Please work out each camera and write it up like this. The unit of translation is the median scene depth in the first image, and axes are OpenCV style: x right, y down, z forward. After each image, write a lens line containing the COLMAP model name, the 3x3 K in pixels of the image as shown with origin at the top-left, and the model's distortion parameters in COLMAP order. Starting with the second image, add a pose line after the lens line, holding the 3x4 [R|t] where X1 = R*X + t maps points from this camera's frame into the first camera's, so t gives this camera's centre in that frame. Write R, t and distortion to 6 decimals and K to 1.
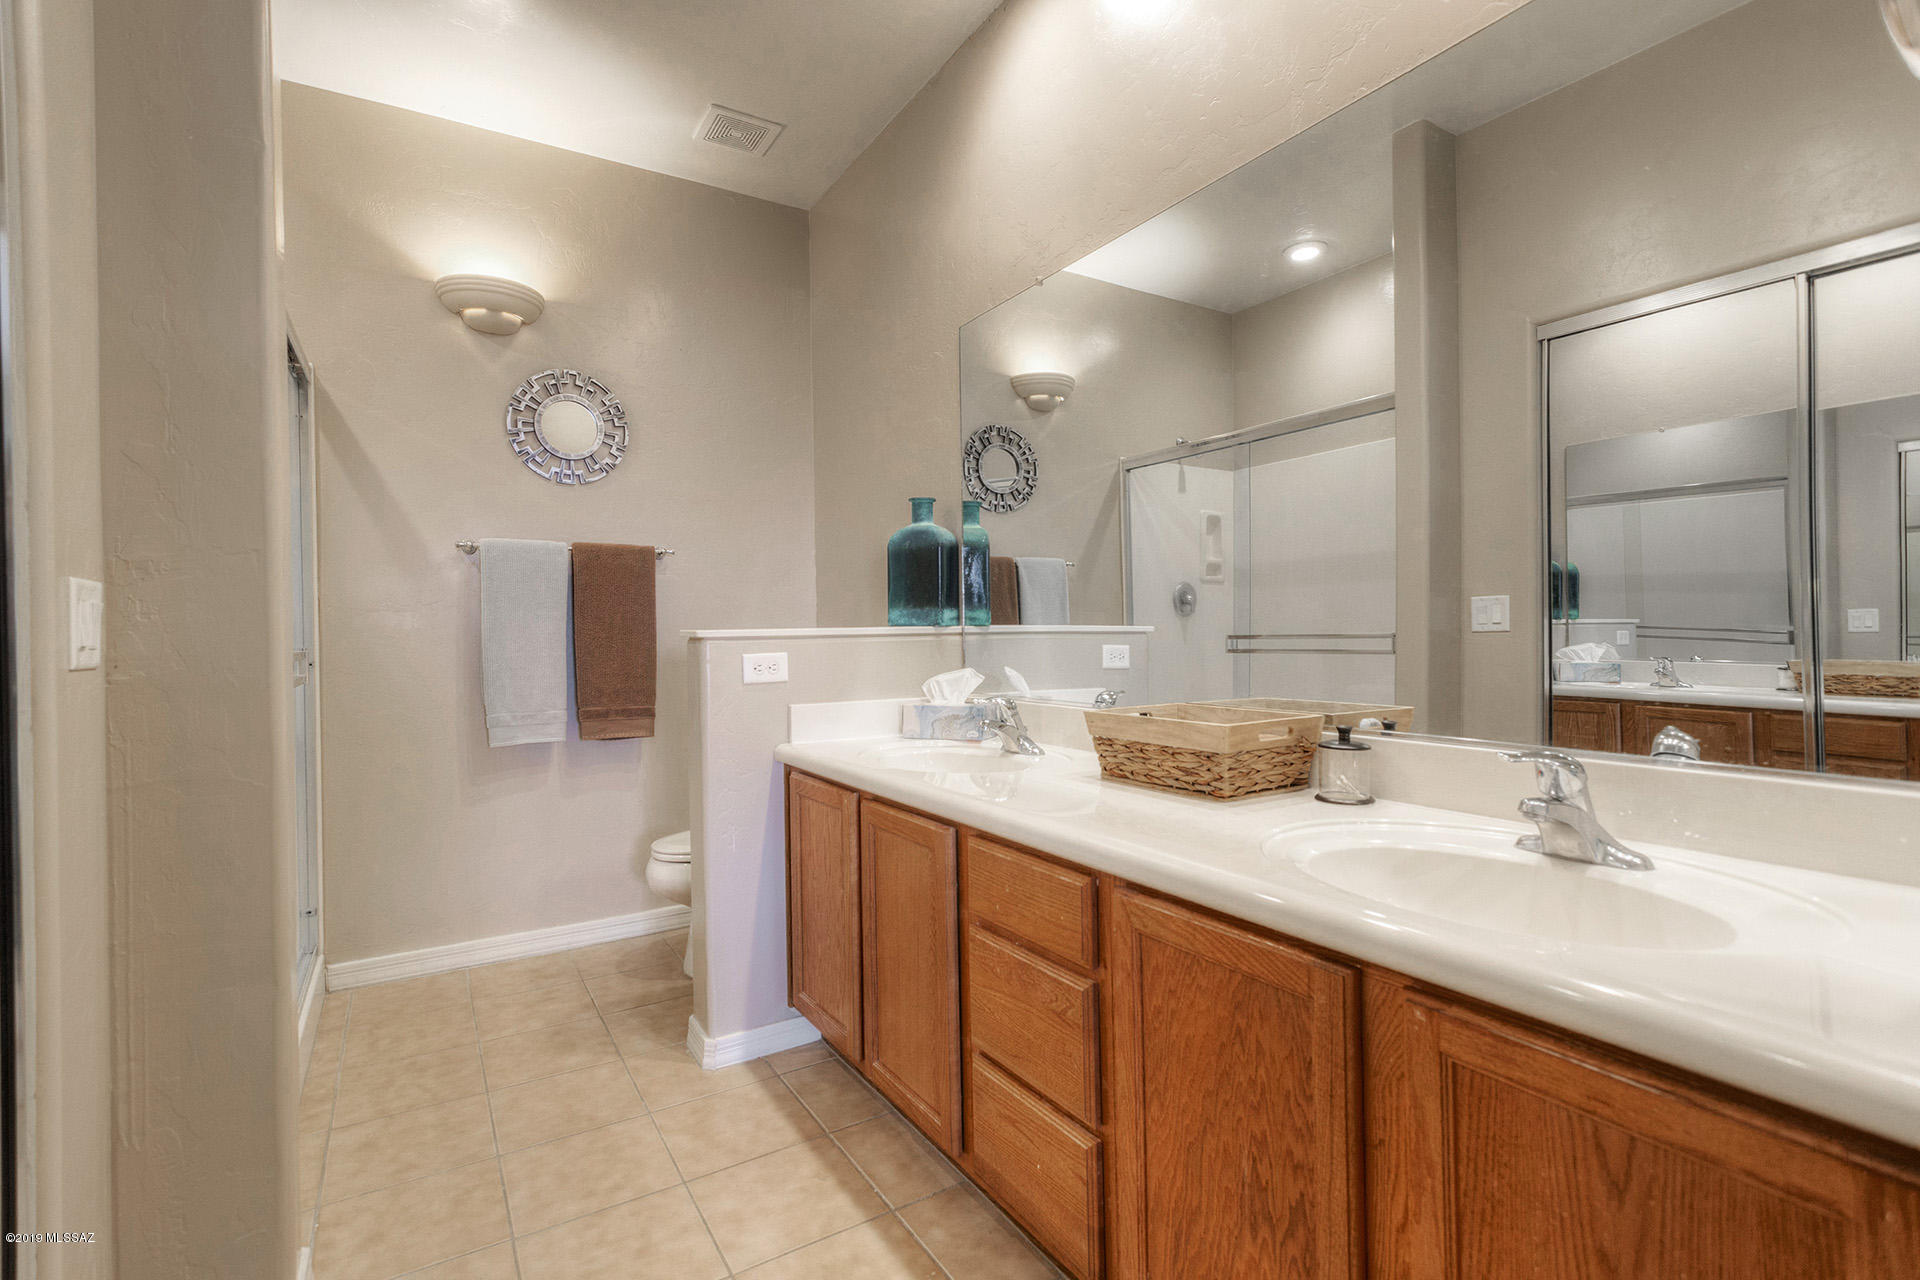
lens RADIAL K [[899.5, 0, 959.8], [0, 899.5, 628.8], [0, 0, 1]] dist [0.007826, 0.000369]
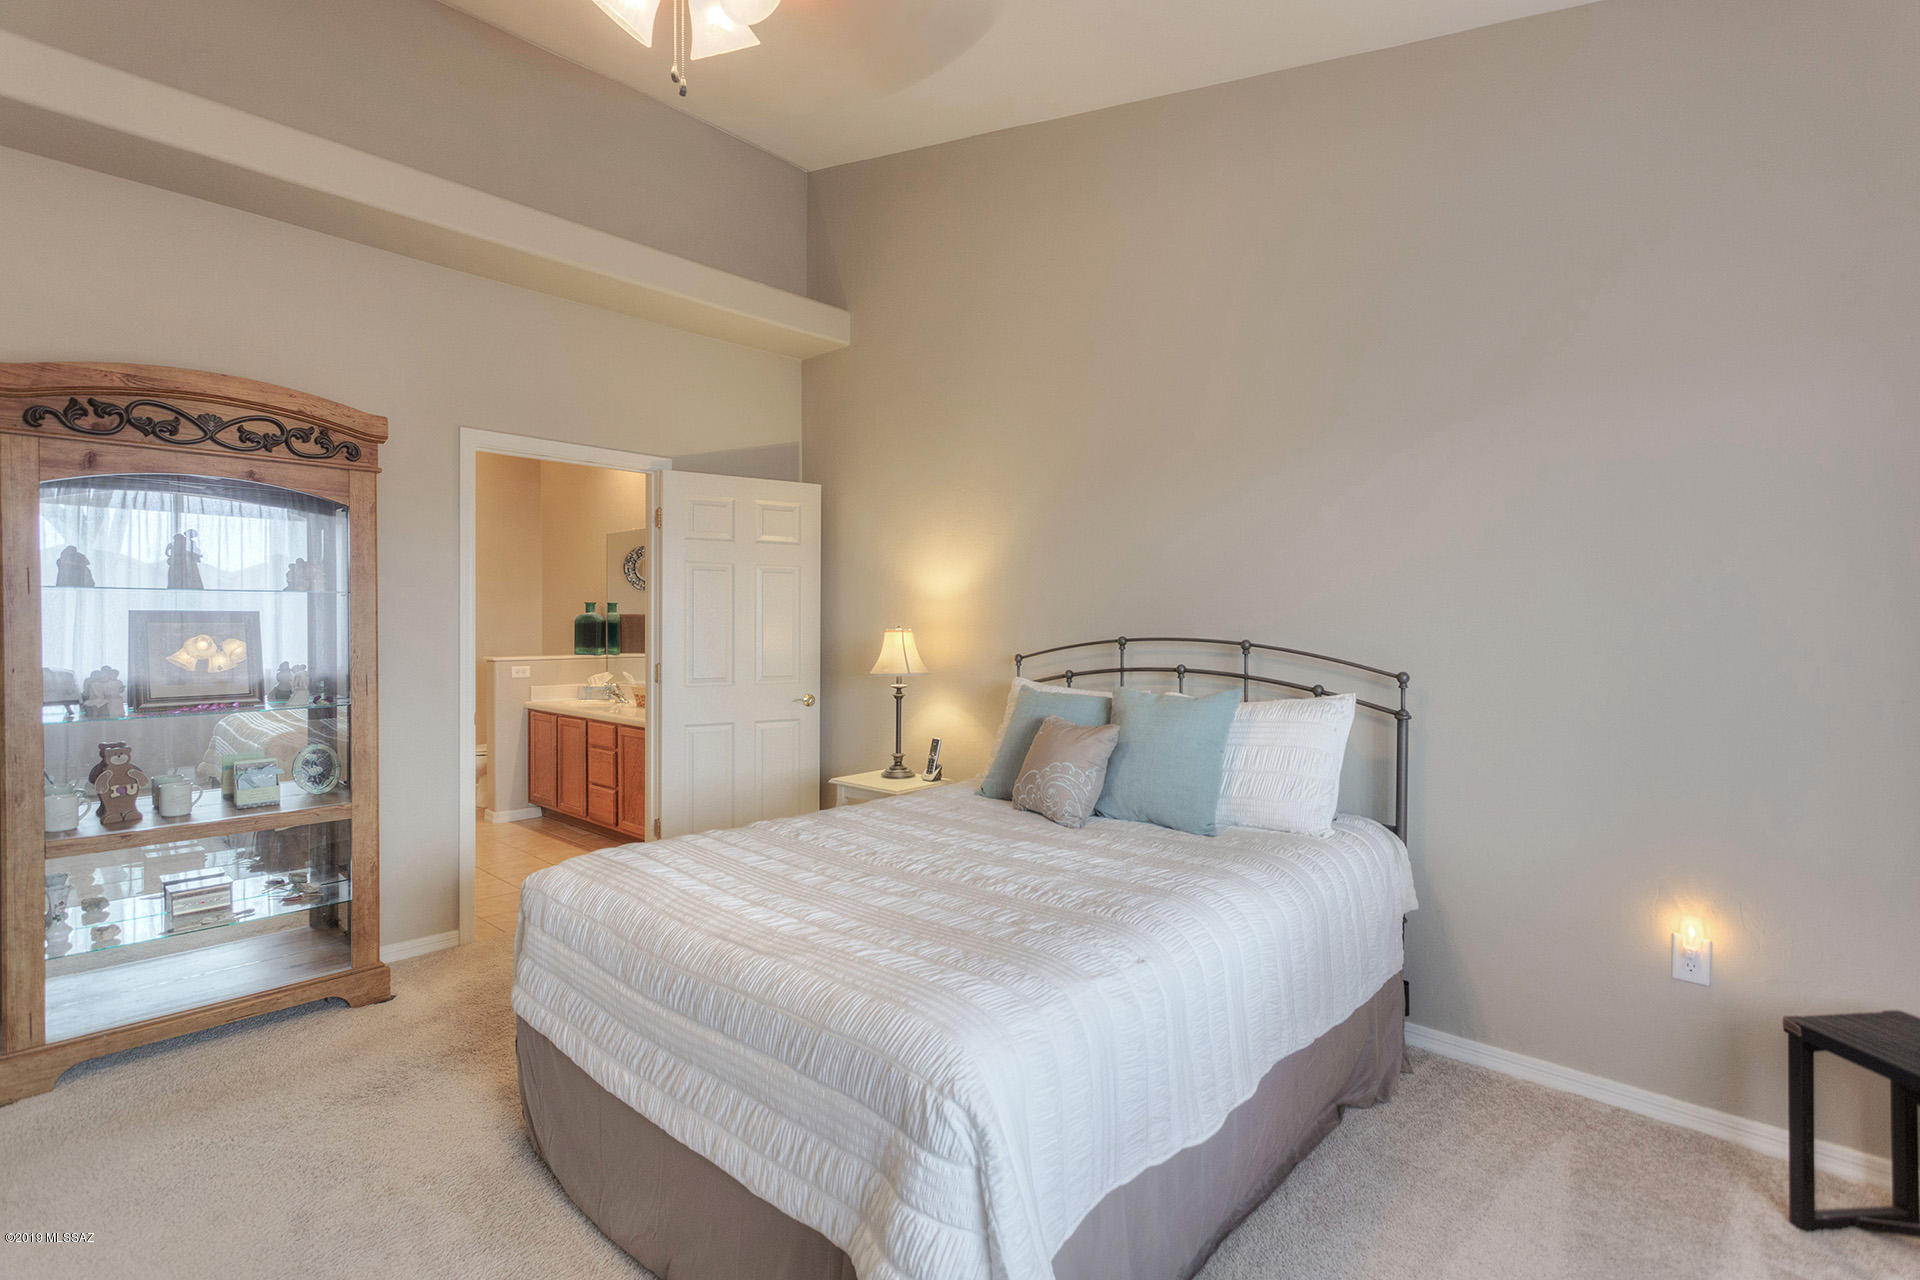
lens RADIAL K [[899.5, 0, 959.8], [0, 899.5, 628.8], [0, 0, 1]] dist [0.007826, 0.000369]
pose [[0.961762, 0.018337, 0.273272, 0.293494], [-0.019388, 0.999811, 0.001148, -0.109812], [-0.273199, -0.006403, 0.961936, -1.870590]]
